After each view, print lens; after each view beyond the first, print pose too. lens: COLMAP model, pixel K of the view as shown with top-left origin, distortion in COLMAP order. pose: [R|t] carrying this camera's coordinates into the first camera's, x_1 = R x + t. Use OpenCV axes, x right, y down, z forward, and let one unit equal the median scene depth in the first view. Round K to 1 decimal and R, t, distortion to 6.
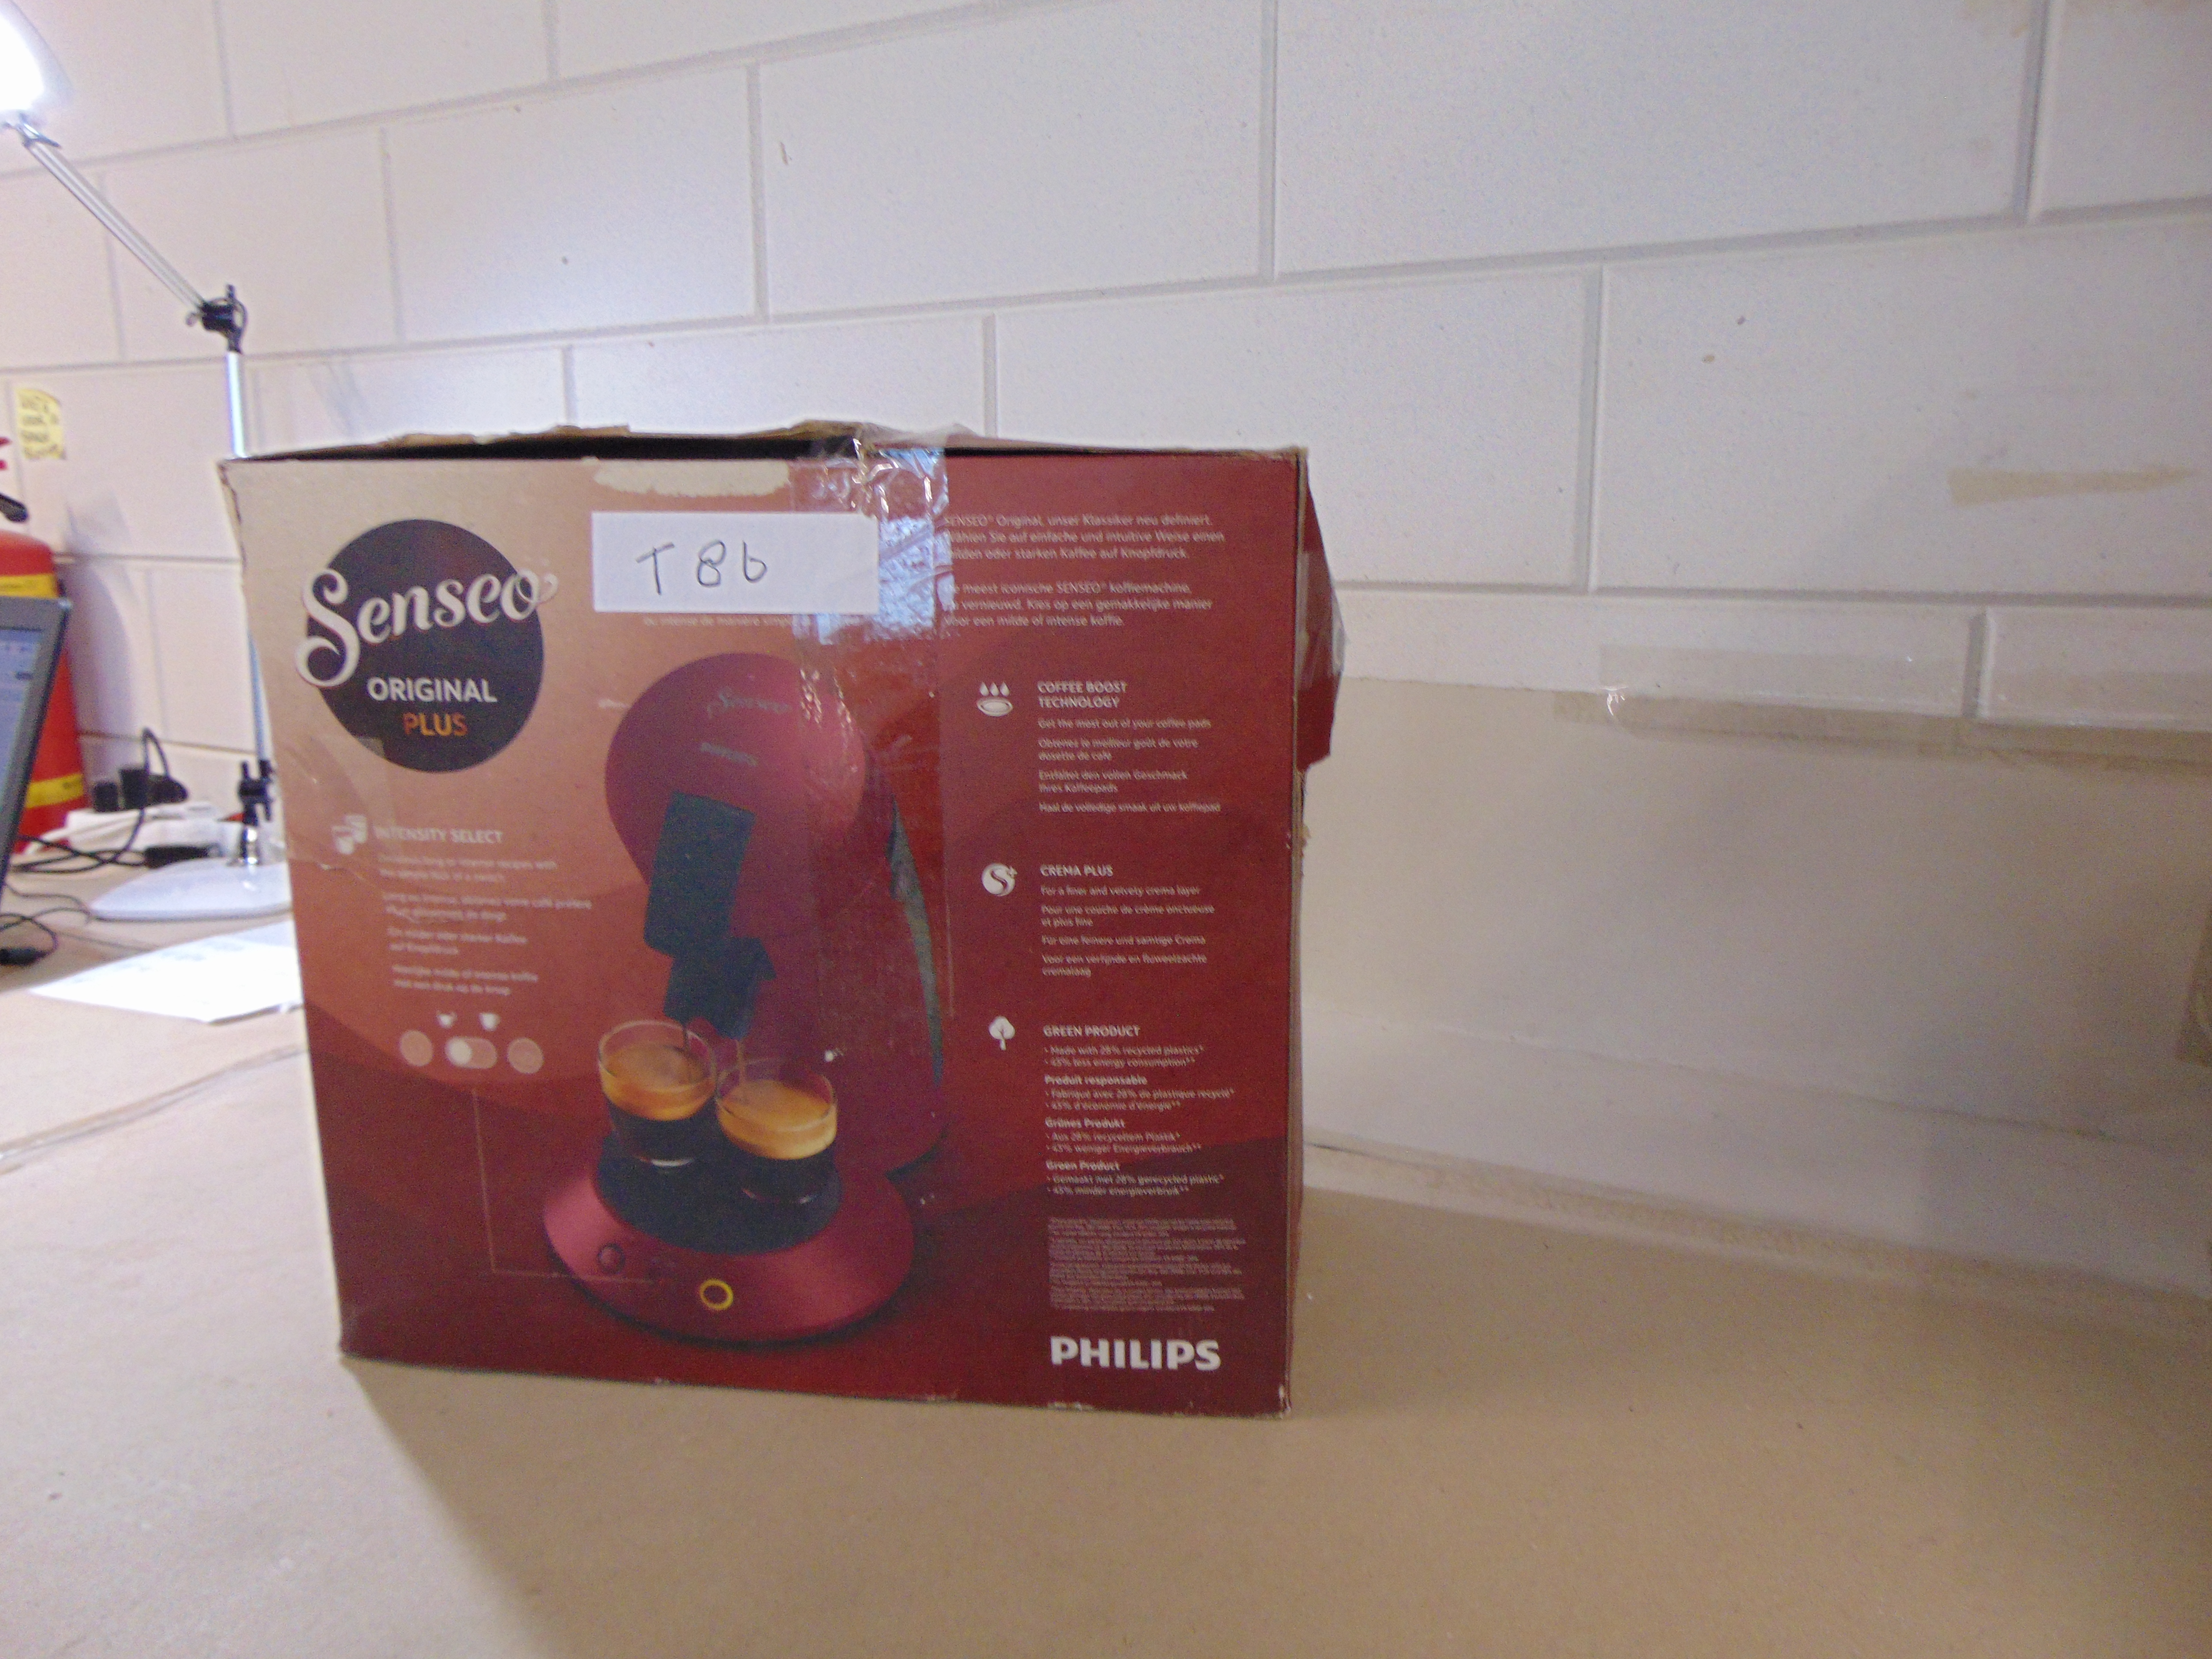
lens RADIAL K [[1637.4, 0, 1106.0], [0, 1637.4, 829.5], [0, 0, 1]] dist [-0.005493, 0.004236]
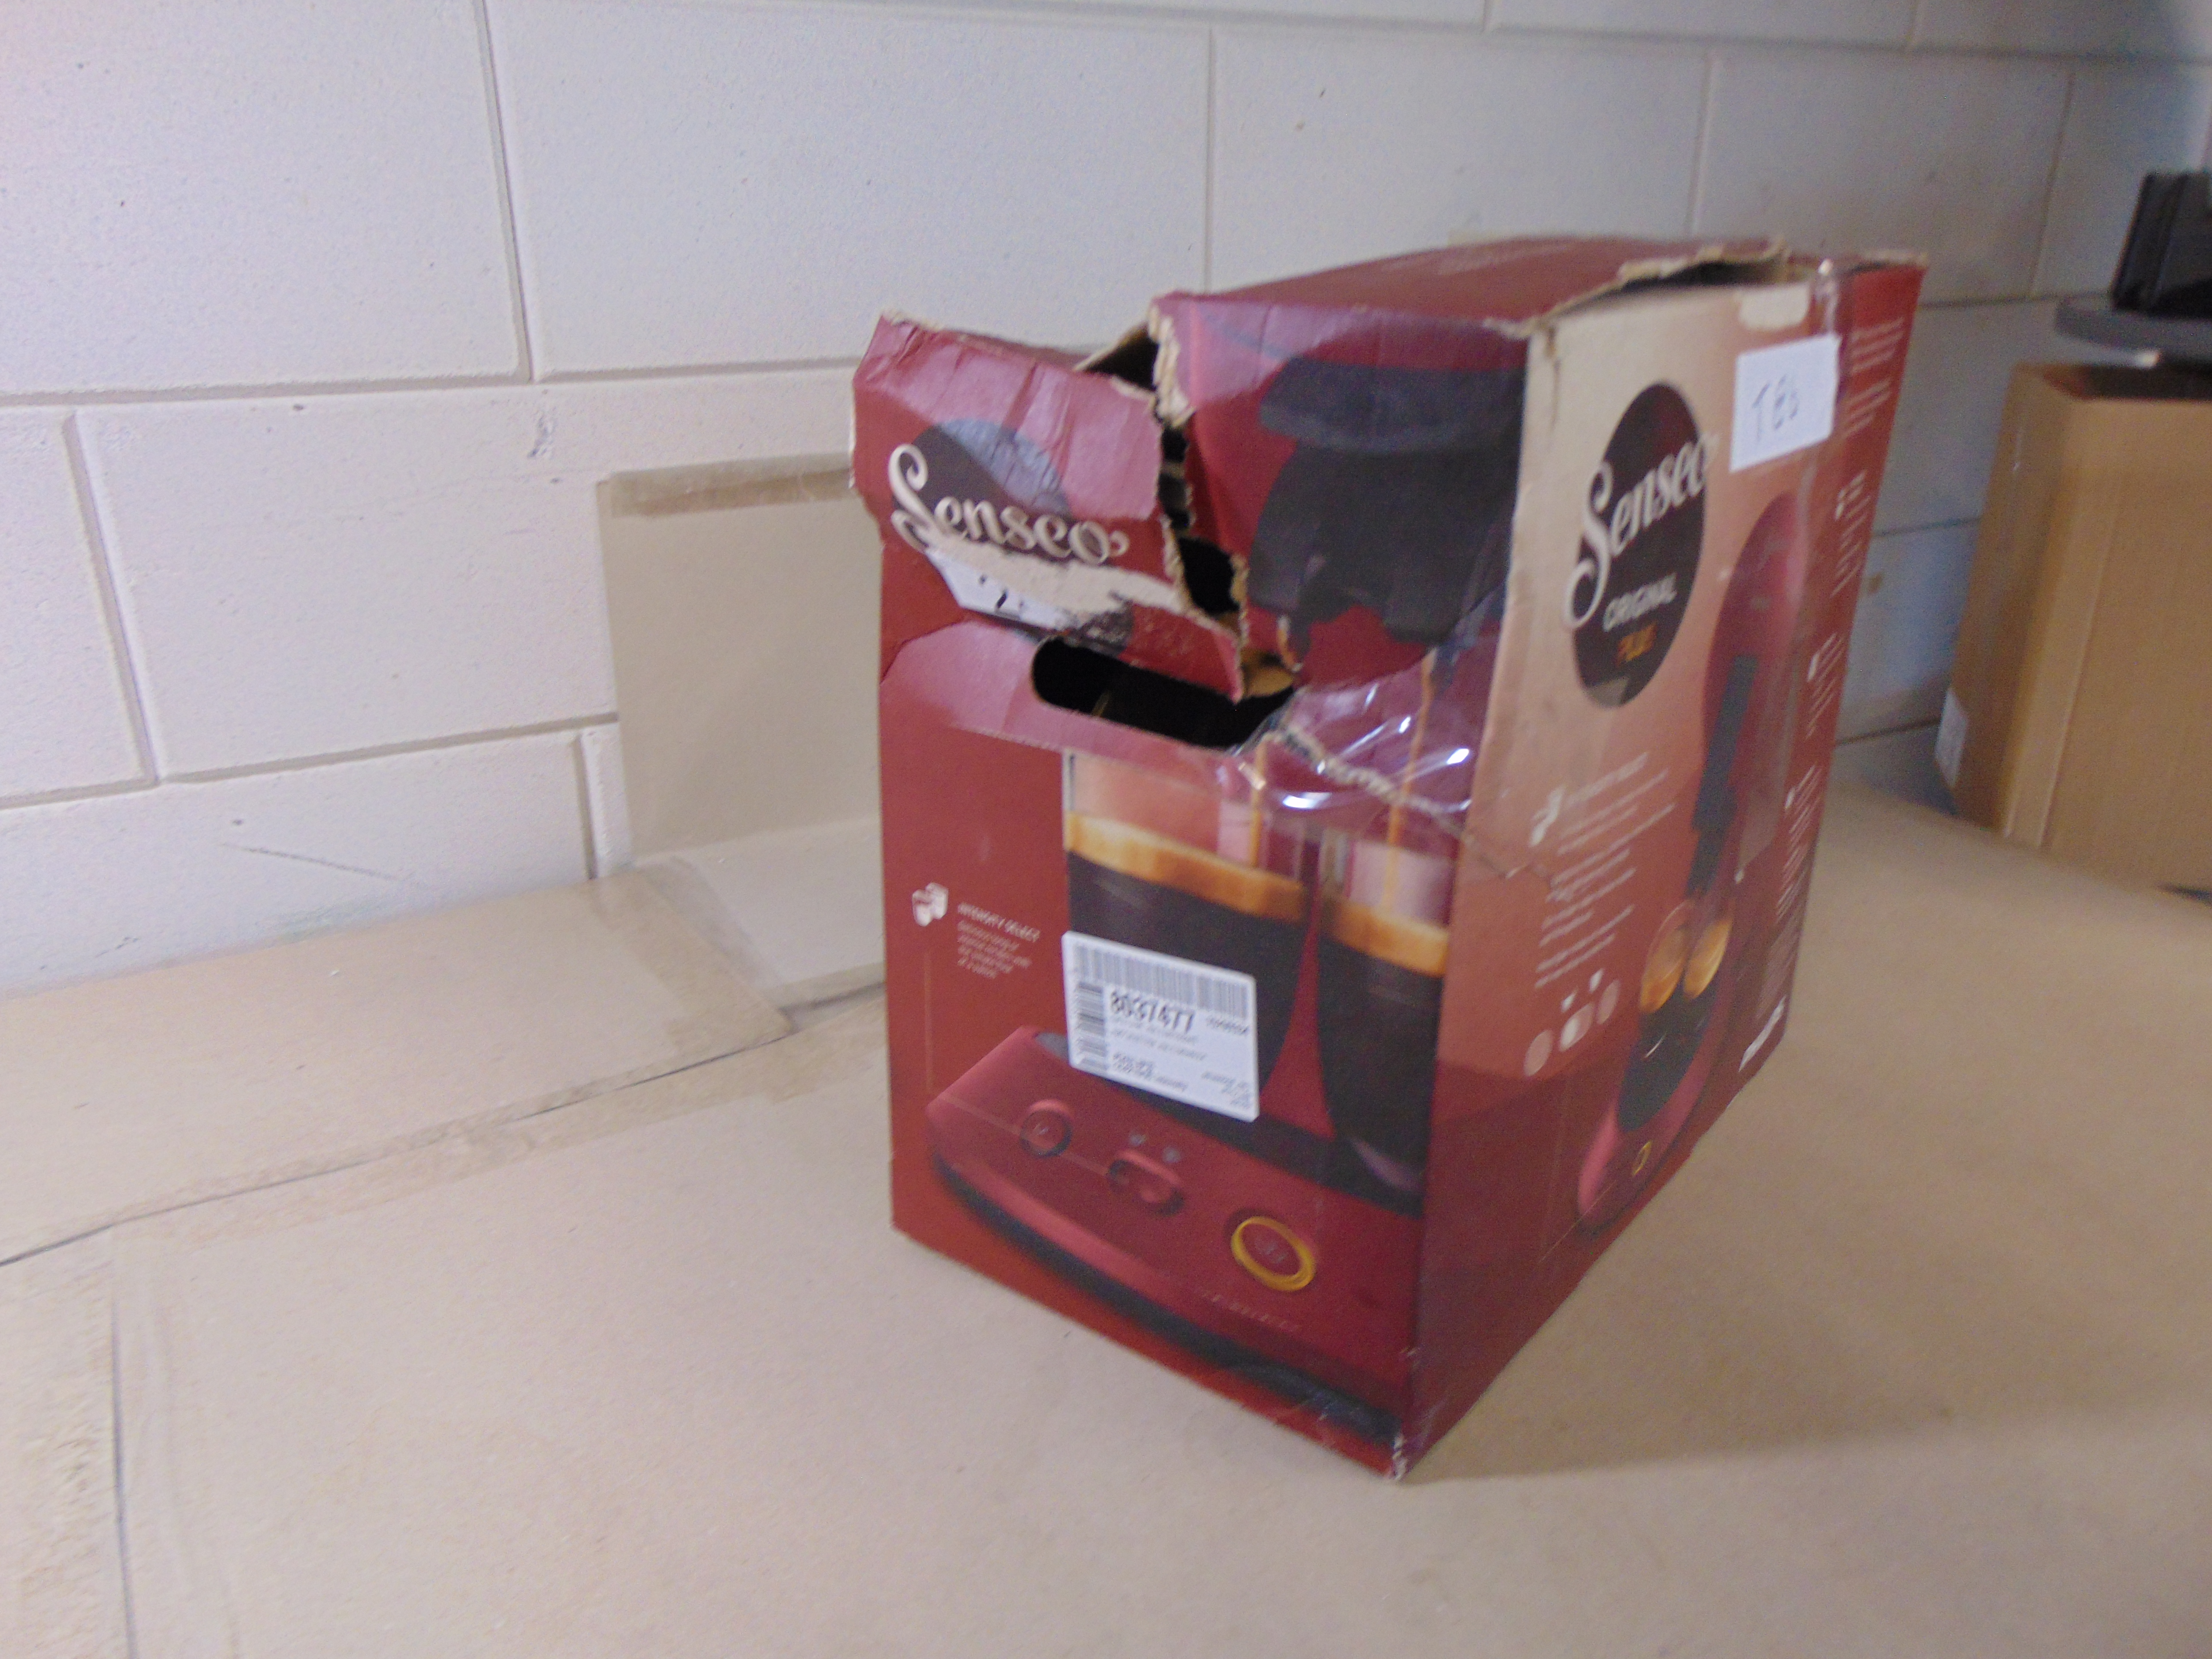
lens RADIAL K [[1637.4, 0, 1106.0], [0, 1637.4, 829.5], [0, 0, 1]] dist [-0.005493, 0.004236]
pose [[0.521924, -0.305795, 0.796295, -0.660037], [0.159930, 0.952057, 0.260787, -0.124631], [-0.837865, -0.008760, 0.545807, 0.431515]]
